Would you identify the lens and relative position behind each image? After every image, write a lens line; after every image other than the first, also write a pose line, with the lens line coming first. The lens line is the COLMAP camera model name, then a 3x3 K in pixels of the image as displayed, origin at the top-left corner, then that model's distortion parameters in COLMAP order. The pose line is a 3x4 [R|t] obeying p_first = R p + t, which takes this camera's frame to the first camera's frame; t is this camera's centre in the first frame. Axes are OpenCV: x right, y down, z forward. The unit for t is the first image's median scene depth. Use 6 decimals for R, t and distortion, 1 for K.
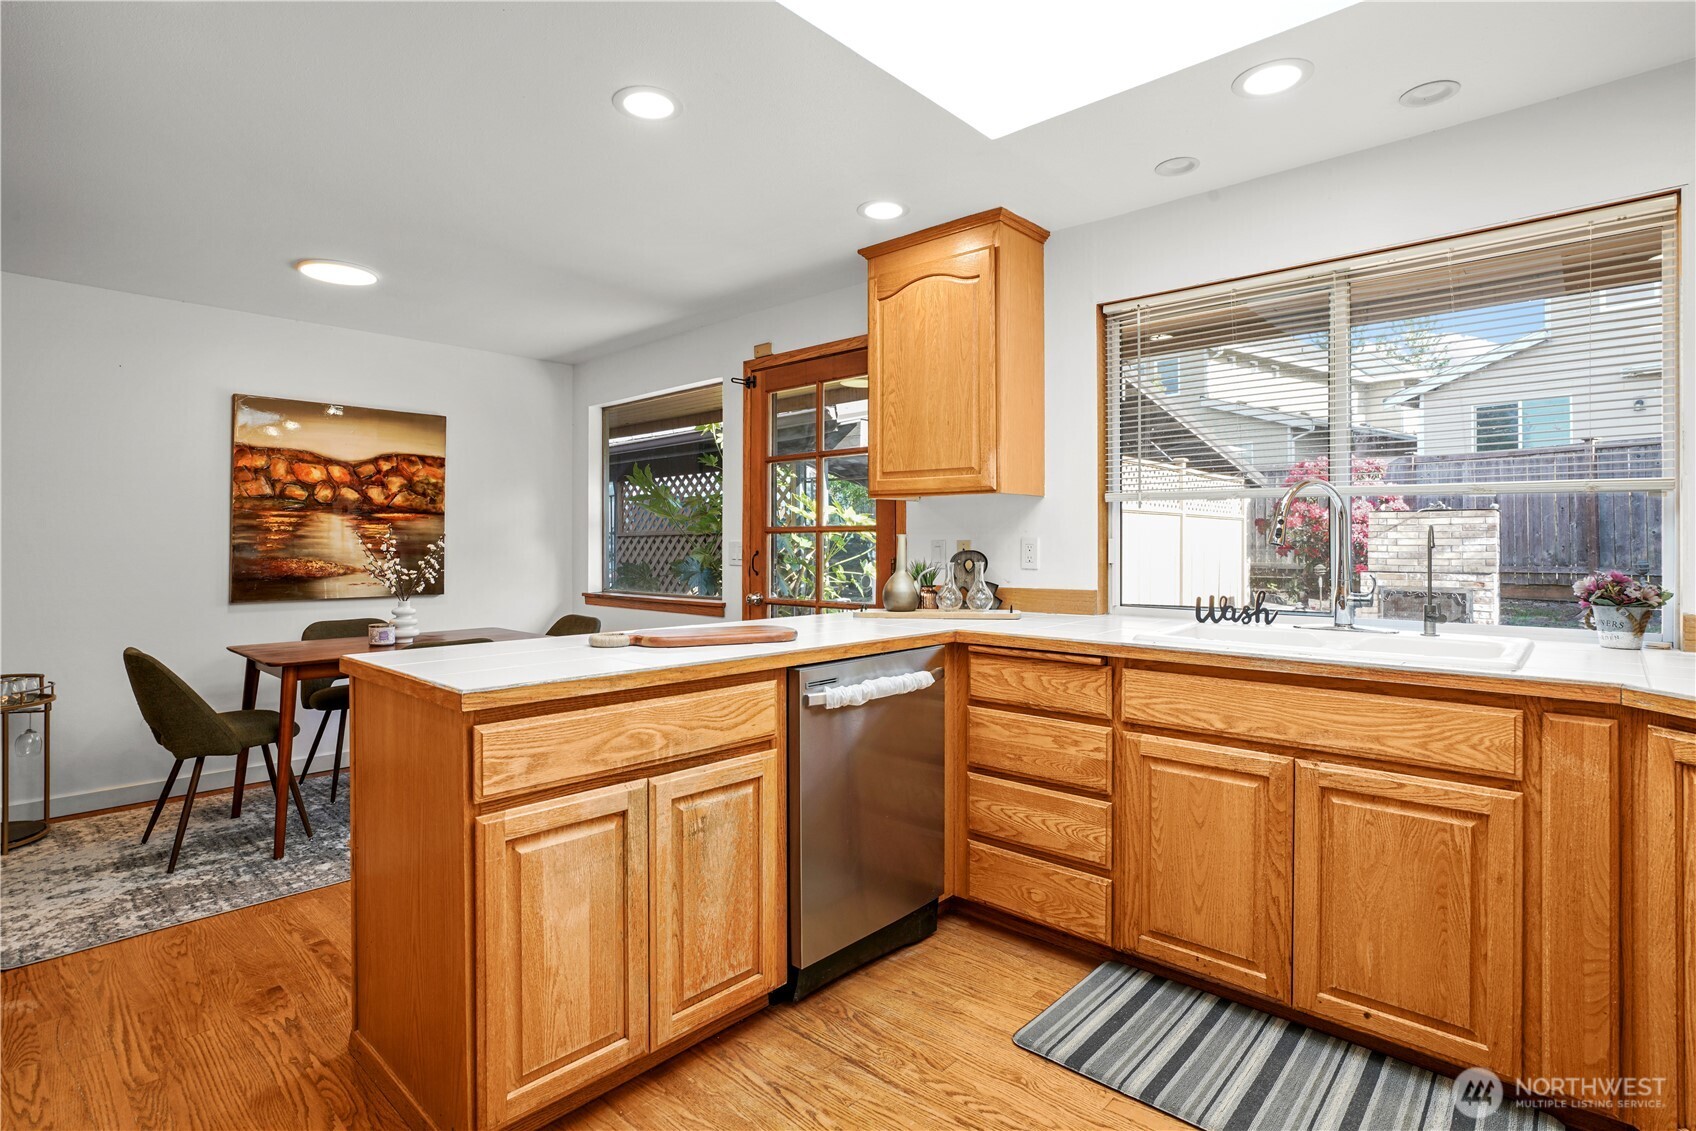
lens RADIAL K [[807.9, 0, 794.9], [0, 807.9, 540.7], [0, 0, 1]] dist [0.001772, 0.000966]
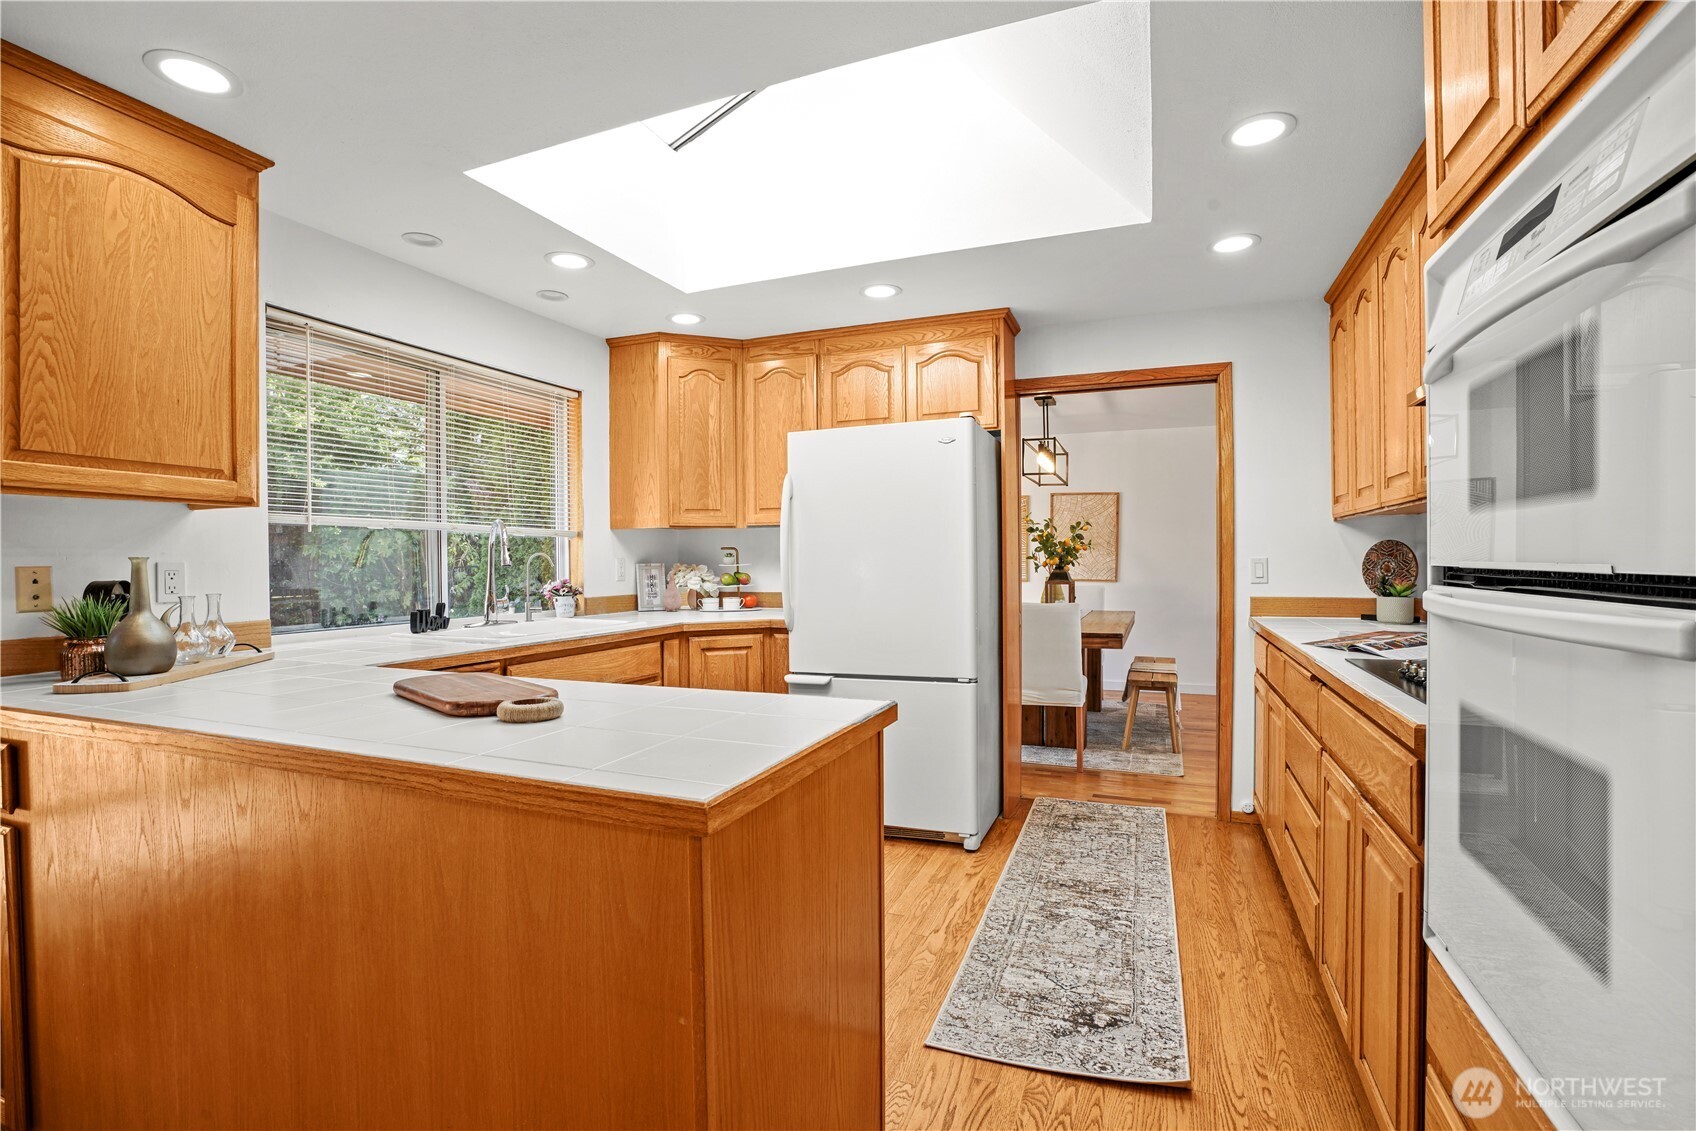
lens RADIAL K [[787.5, 0, 837.2], [0, 787.5, 559.4], [0, 0, 1]] dist [-0.050260, 0.018366]
pose [[-0.347143, 0.000660, 0.937812, -0.669738], [0.008263, 0.999963, 0.002354, -0.003329], [-0.937776, 0.008566, -0.347136, 0.722410]]
